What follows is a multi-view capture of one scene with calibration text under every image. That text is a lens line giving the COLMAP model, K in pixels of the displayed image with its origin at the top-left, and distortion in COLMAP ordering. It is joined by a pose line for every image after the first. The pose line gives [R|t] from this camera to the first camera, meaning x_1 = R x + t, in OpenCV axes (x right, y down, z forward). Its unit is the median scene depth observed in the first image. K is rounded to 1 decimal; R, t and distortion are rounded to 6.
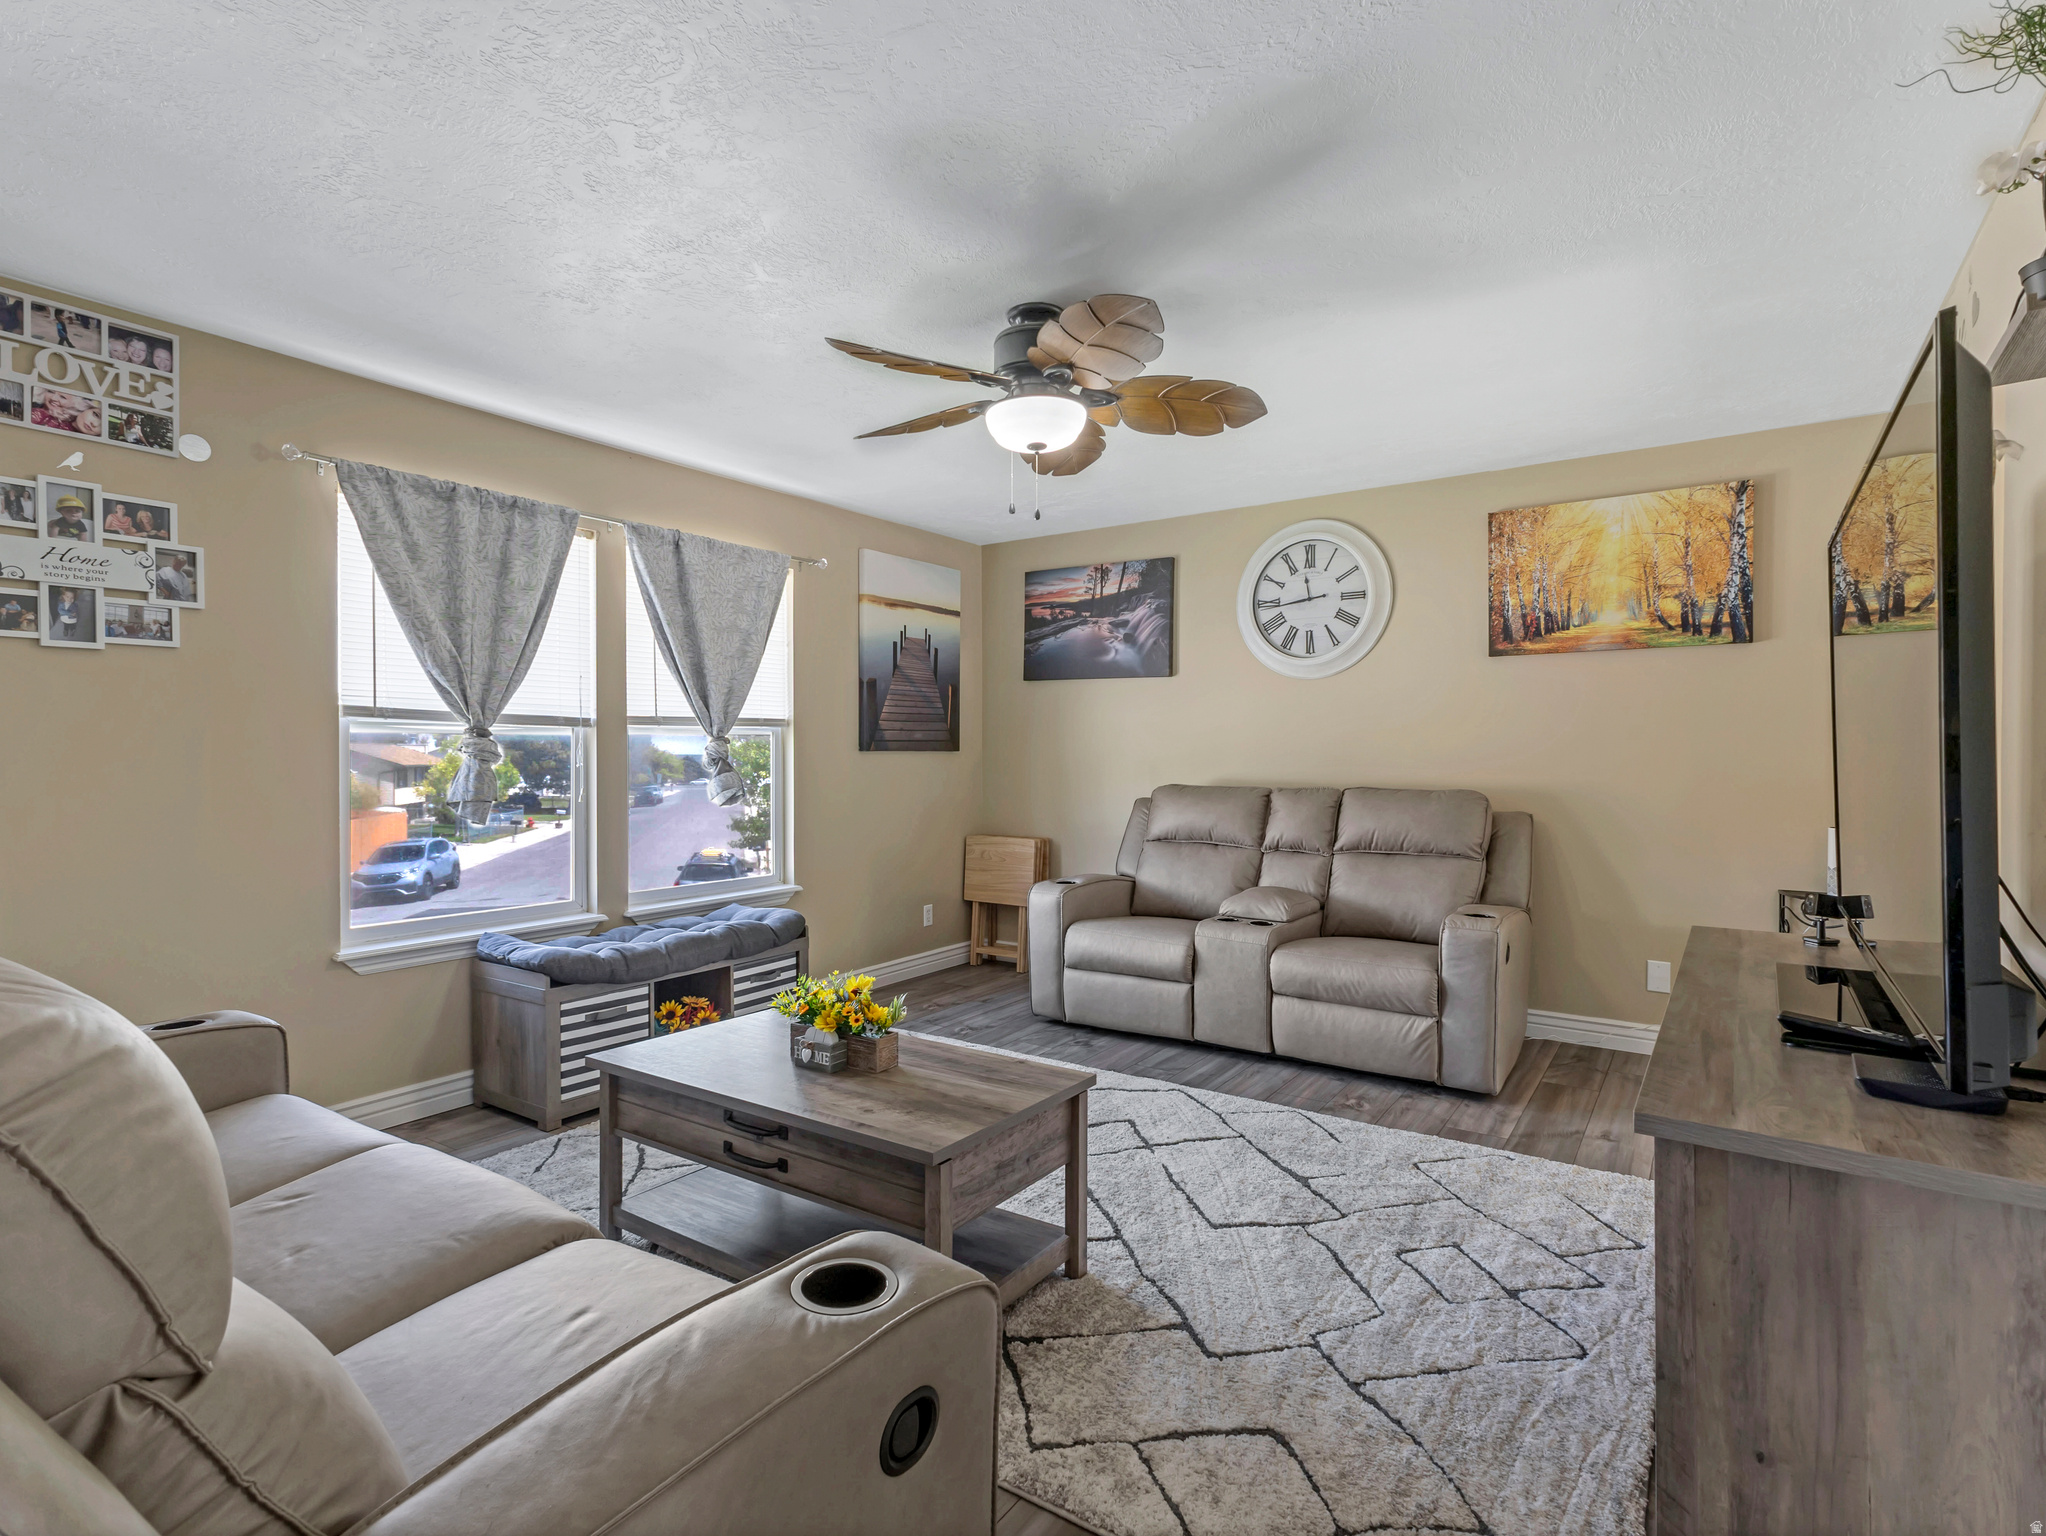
lens RADIAL K [[1008.3, 0, 1033.2], [0, 1008.3, 770.7], [0, 0, 1]] dist [0.016595, -0.001848]
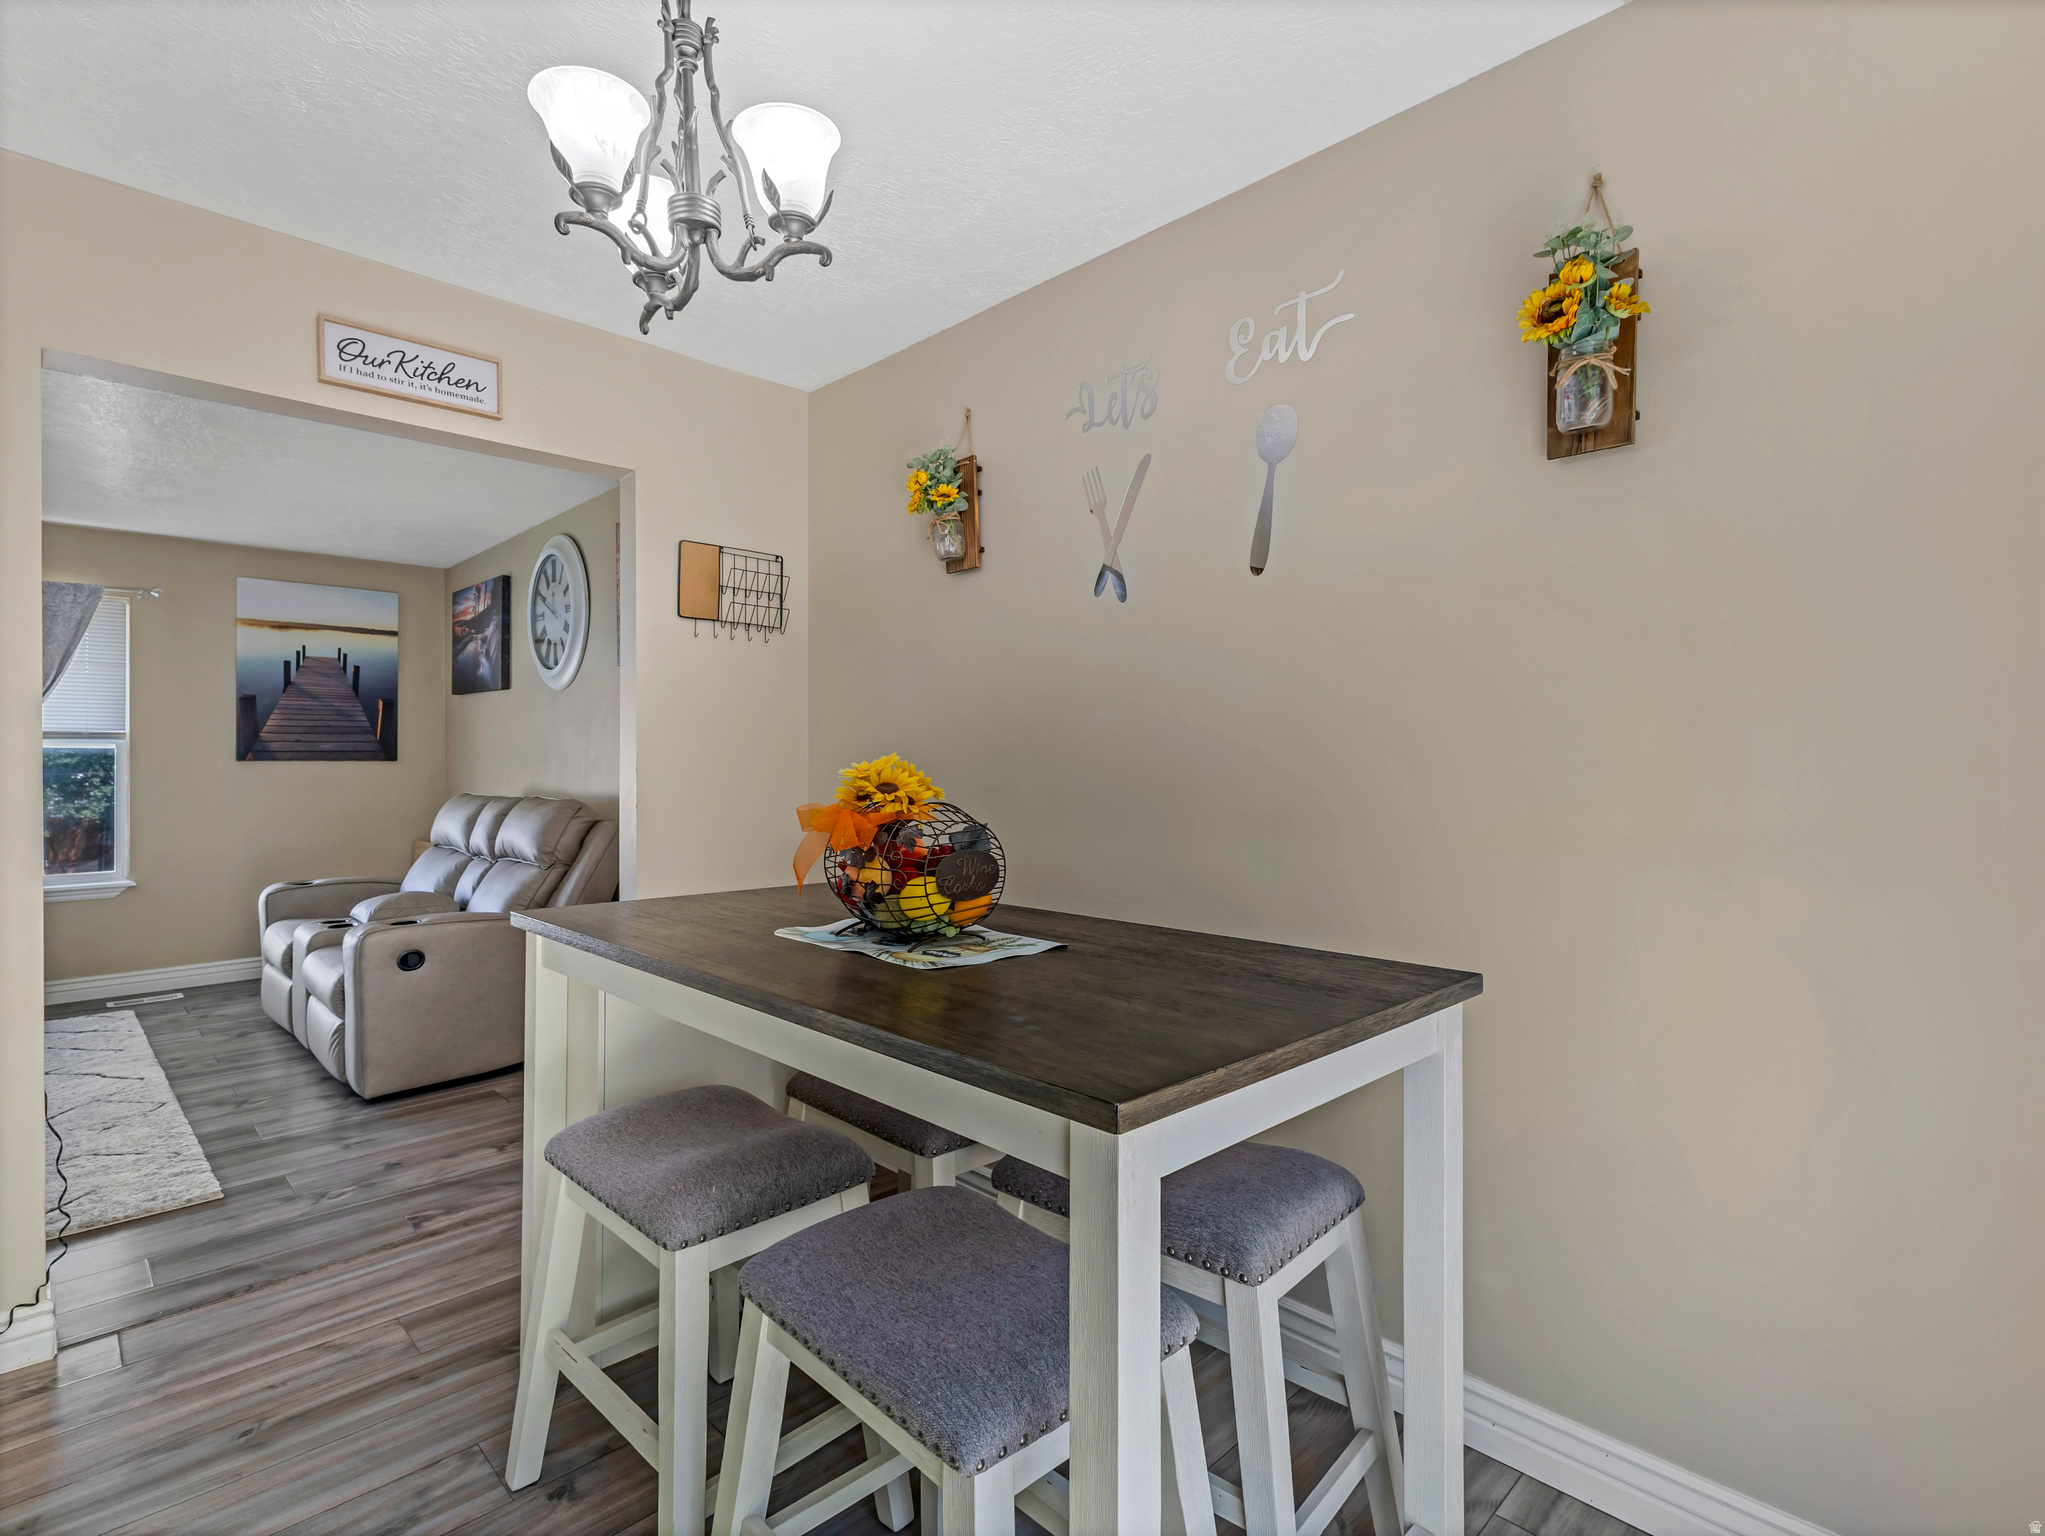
lens RADIAL K [[1007.8, 0, 1020.1], [0, 1007.8, 758.5], [0, 0, 1]] dist [0.016595, -0.001848]
pose [[0.978446, 0.000323, -0.206504, 0.873466], [-0.004542, 0.999791, -0.019955, -0.003564], [0.206455, 0.020463, 0.978242, 0.087653]]
